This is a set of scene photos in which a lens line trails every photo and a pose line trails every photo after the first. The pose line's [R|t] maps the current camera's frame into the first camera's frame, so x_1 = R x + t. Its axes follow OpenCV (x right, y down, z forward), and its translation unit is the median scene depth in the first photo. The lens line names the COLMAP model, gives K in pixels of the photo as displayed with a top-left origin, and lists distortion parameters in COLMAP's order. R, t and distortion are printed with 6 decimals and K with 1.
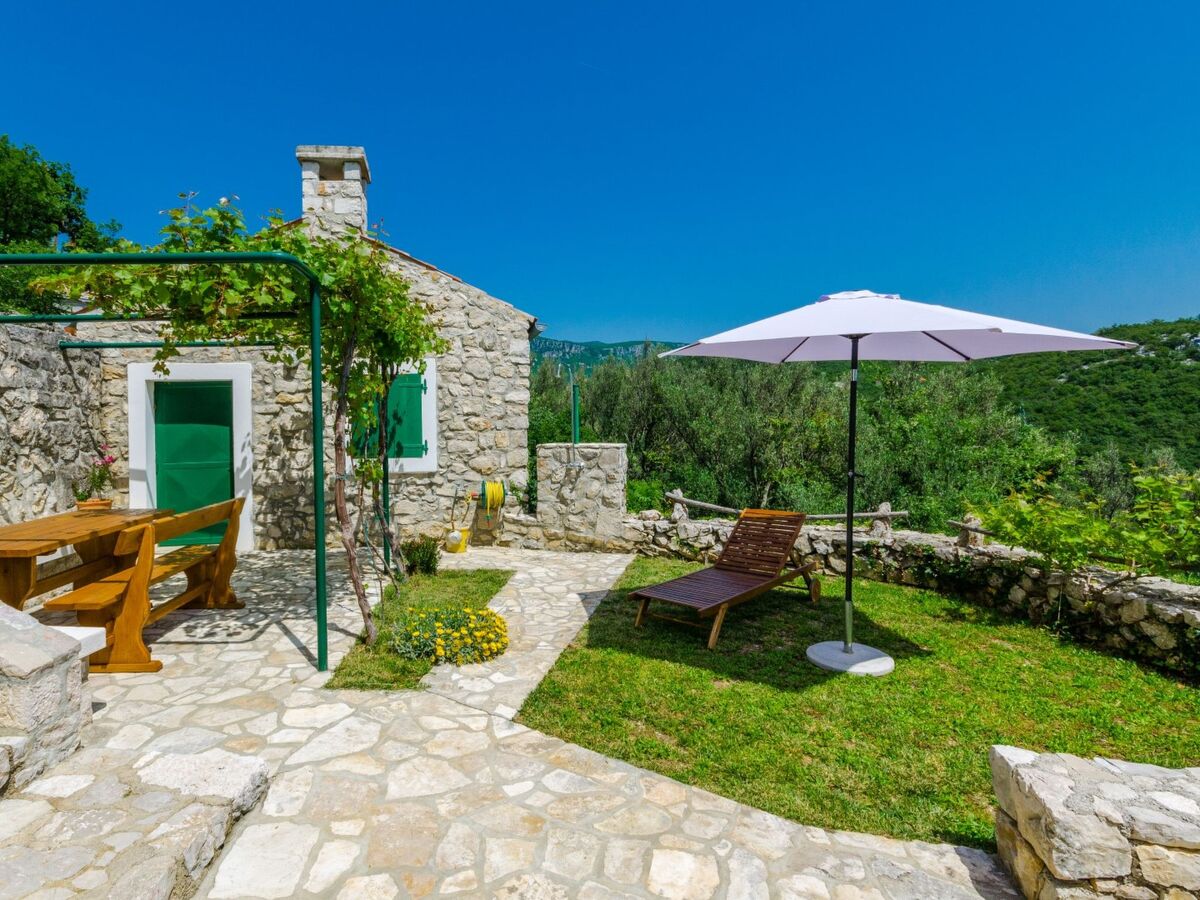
lens RADIAL K [[616.7, 0, 506.6], [0, 616.7, 420.3], [0, 0, 1]] dist [-0.000686, -0.000396]
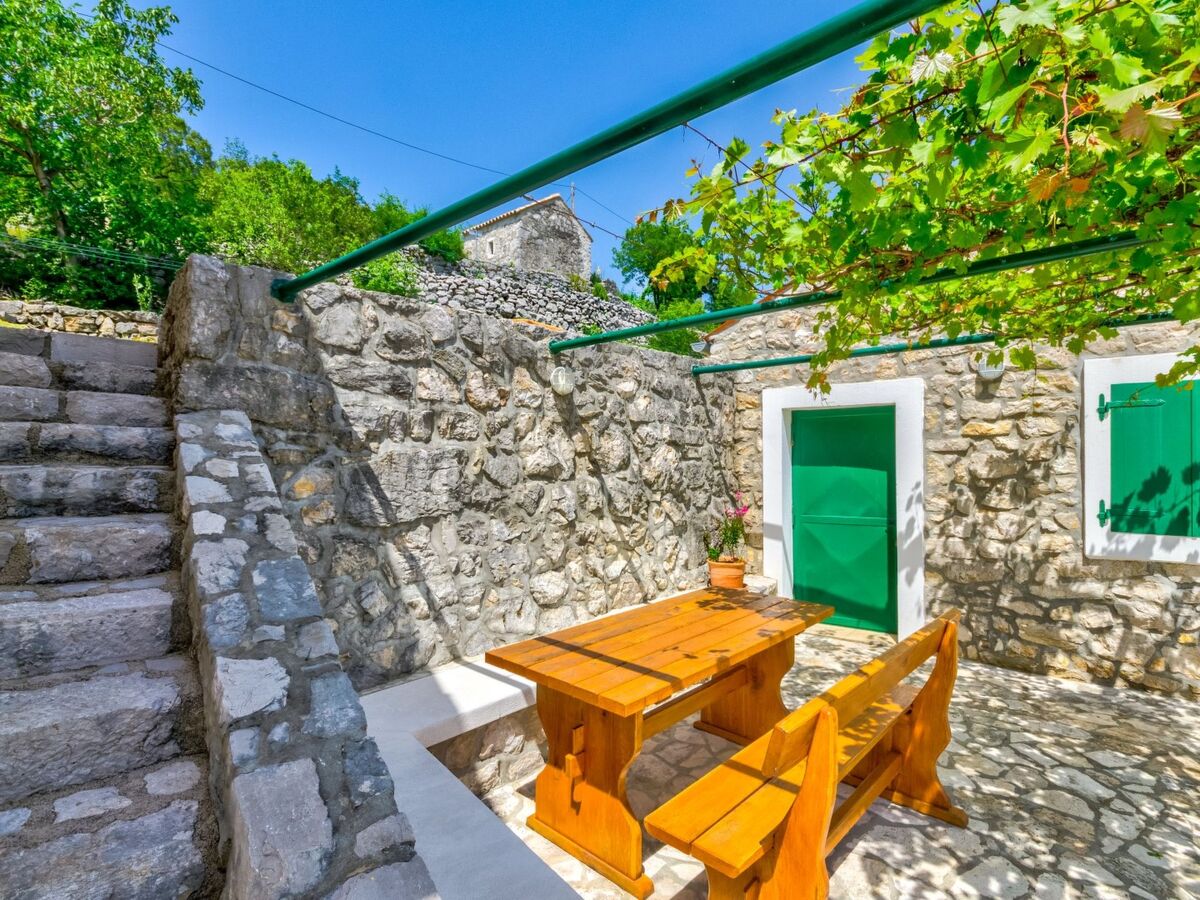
lens RADIAL K [[609.3, 0, 602.5], [0, 609.3, 441.8], [0, 0, 1]] dist [-0.001061, 0.000059]
pose [[0.702919, -0.003873, -0.711259, -0.210569], [-0.008329, 0.999872, -0.013676, -0.011627], [0.711221, 0.015538, 0.702797, 0.315039]]
